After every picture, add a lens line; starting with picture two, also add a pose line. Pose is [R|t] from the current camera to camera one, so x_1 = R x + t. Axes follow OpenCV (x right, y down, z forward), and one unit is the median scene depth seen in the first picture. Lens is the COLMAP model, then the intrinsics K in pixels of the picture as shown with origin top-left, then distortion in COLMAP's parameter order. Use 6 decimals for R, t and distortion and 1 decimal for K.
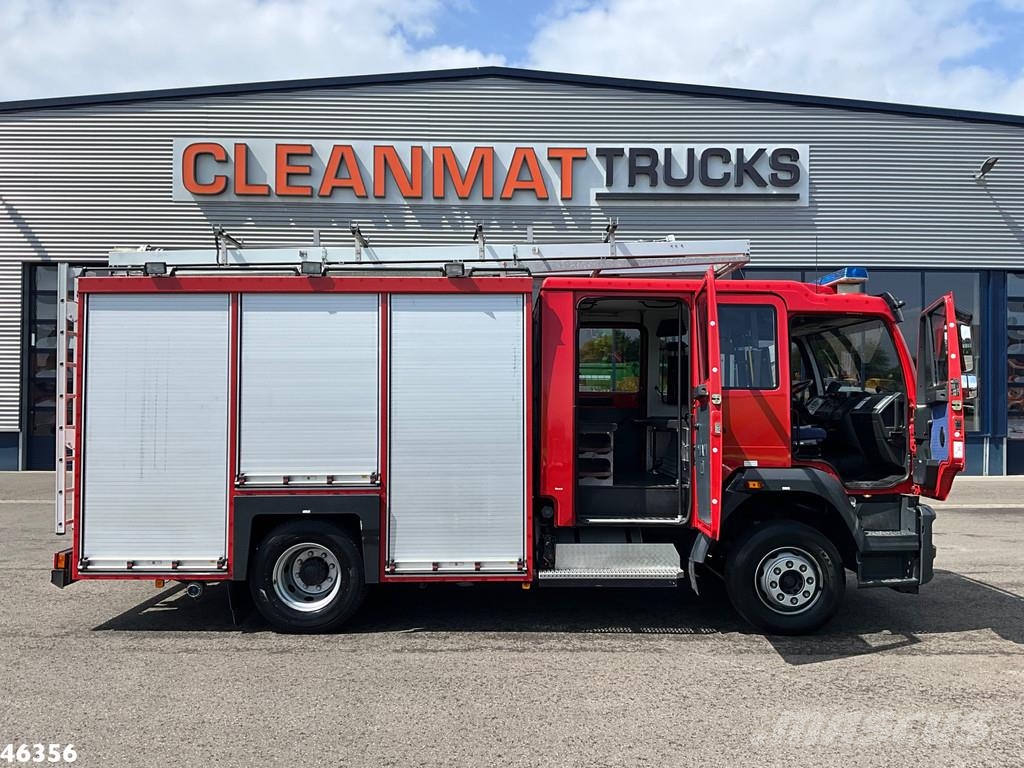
lens RADIAL K [[773.8, 0, 538.2], [0, 773.8, 380.6], [0, 0, 1]] dist [0.030808, -0.062065]
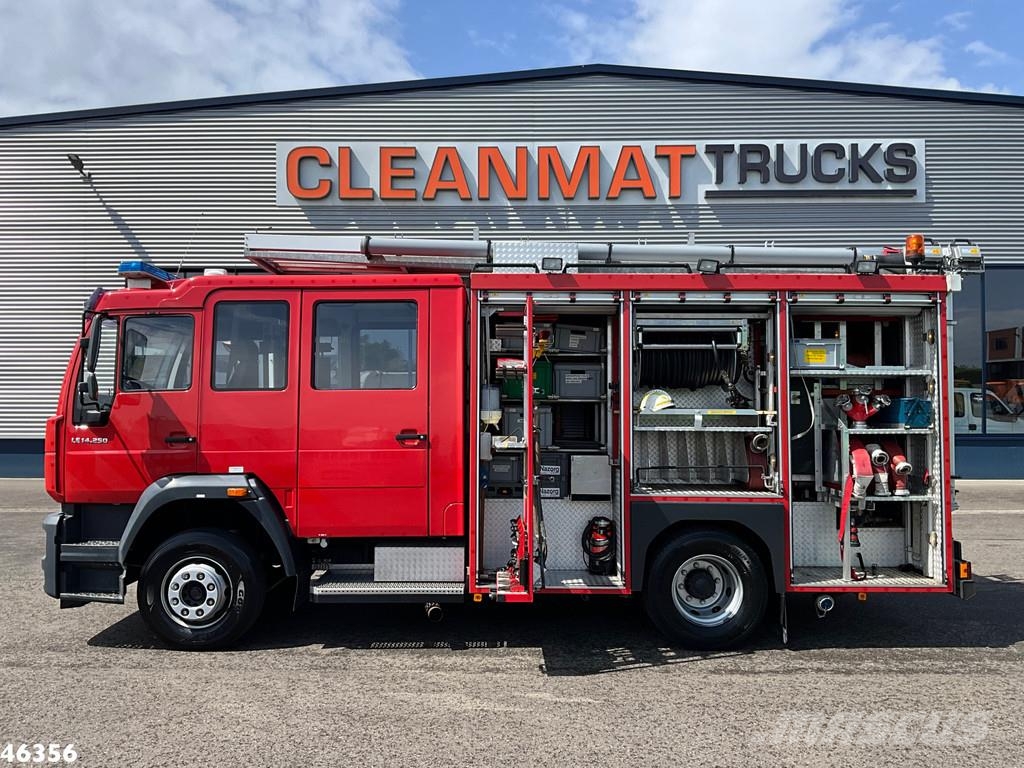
lens RADIAL K [[773.8, 0, 518.1], [0, 773.8, 378.2], [0, 0, 1]] dist [0.030808, -0.062065]
pose [[0.999635, -0.007325, -0.025998, -0.406470], [0.007100, 0.999937, -0.008743, 0.001411], [0.026060, 0.008555, 0.999624, 0.046693]]
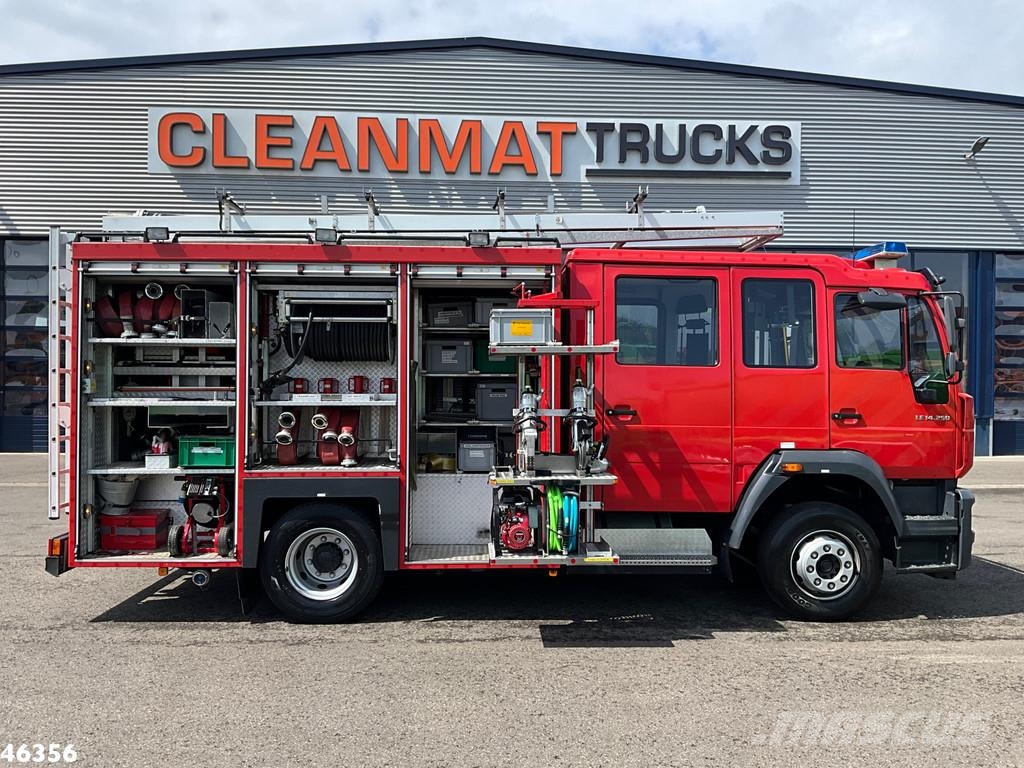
lens RADIAL K [[773.8, 0, 533.7], [0, 773.8, 378.2], [0, 0, 1]] dist [0.030808, -0.062065]
pose [[0.999504, 0.002260, 0.031410, -0.062644], [-0.002925, 0.999772, 0.021129, 0.005775], [-0.031355, -0.021210, 0.999283, 0.047608]]
